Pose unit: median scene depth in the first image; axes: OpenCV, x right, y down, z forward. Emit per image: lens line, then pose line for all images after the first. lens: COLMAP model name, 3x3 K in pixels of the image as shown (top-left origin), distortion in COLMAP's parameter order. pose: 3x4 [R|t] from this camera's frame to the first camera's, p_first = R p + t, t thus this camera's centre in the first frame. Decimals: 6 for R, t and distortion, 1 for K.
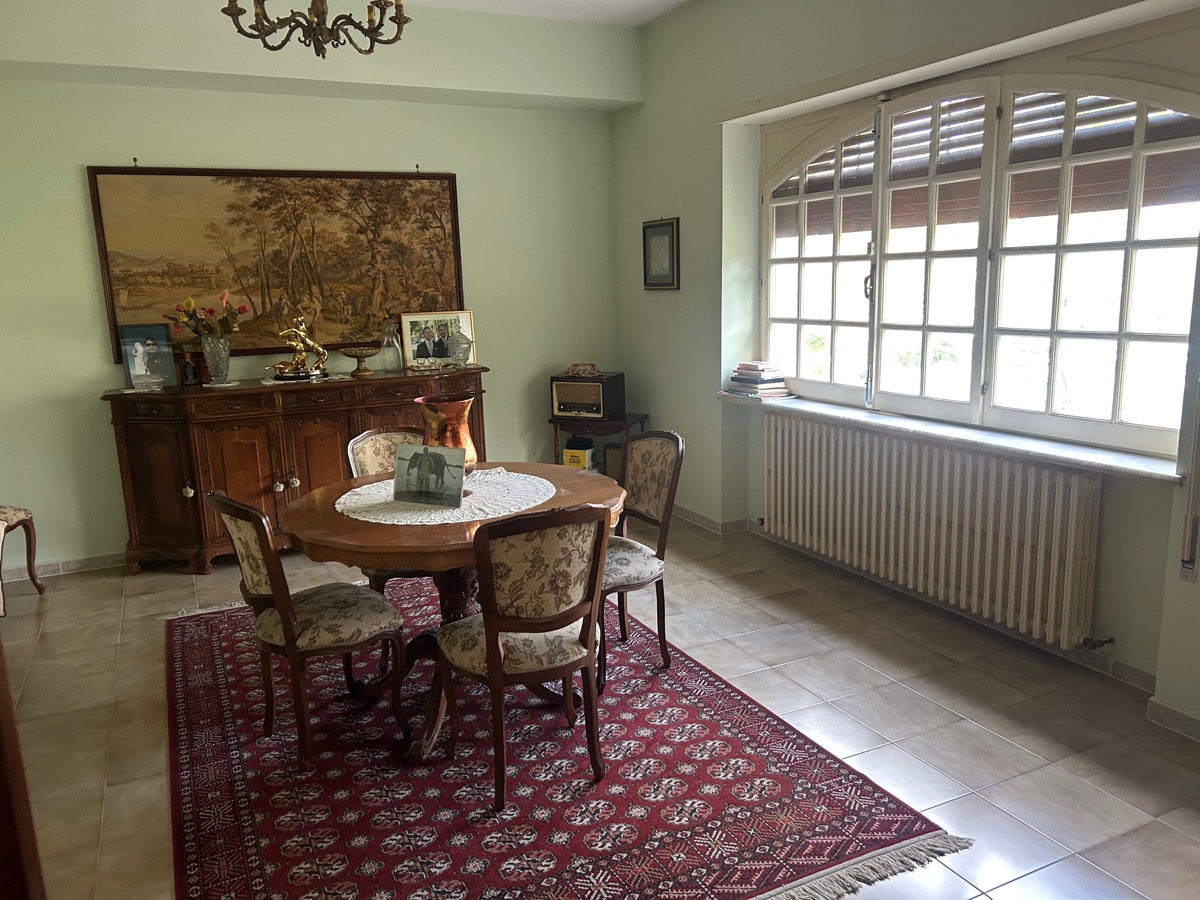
lens RADIAL K [[907.2, 0, 608.3], [0, 907.2, 450.4], [0, 0, 1]] dist [0.043244, -0.048637]
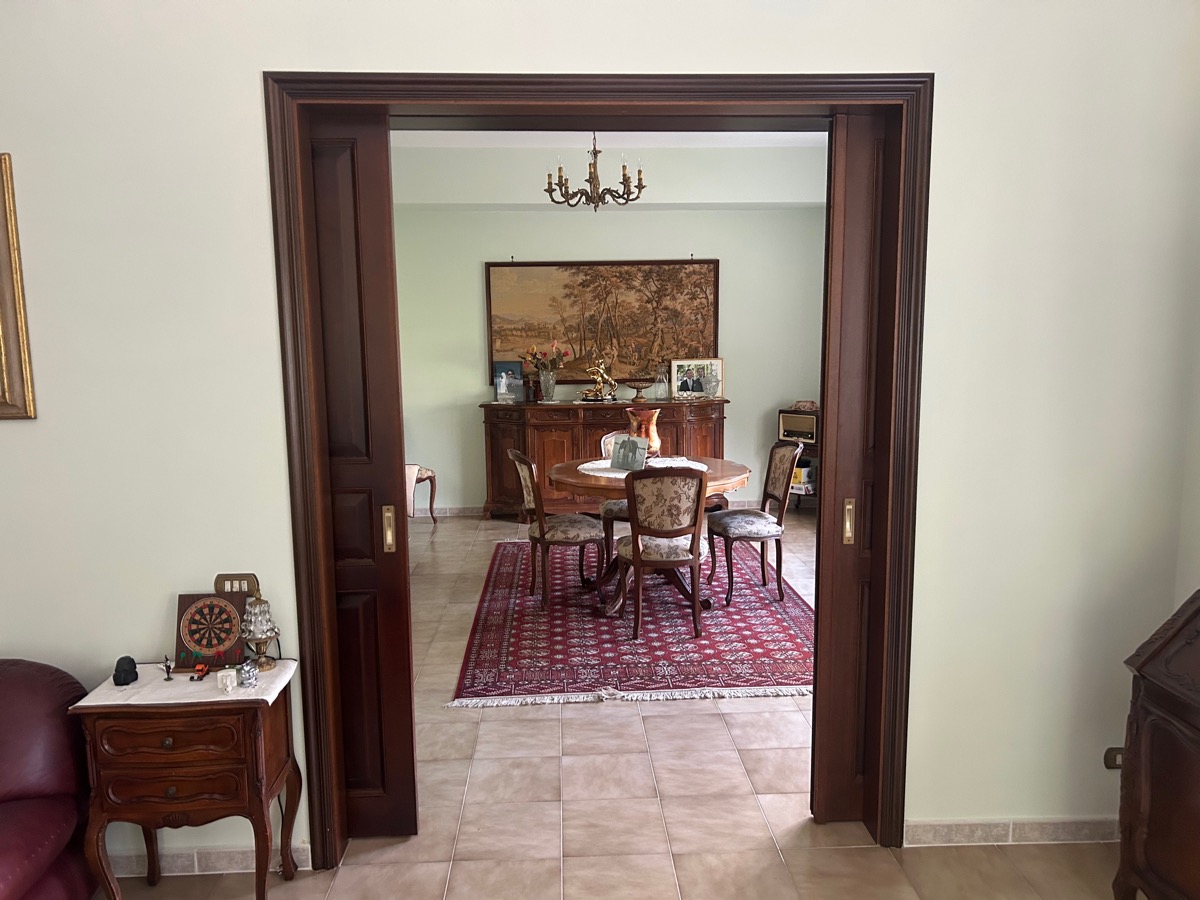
lens RADIAL K [[907.2, 0, 601.9], [0, 907.2, 451.0], [0, 0, 1]] dist [0.043244, -0.048637]
pose [[0.916855, 0.069816, -0.393069, 0.270007], [-0.090090, 0.995375, -0.033342, 0.053941], [0.388923, 0.065982, 0.918904, -0.366238]]
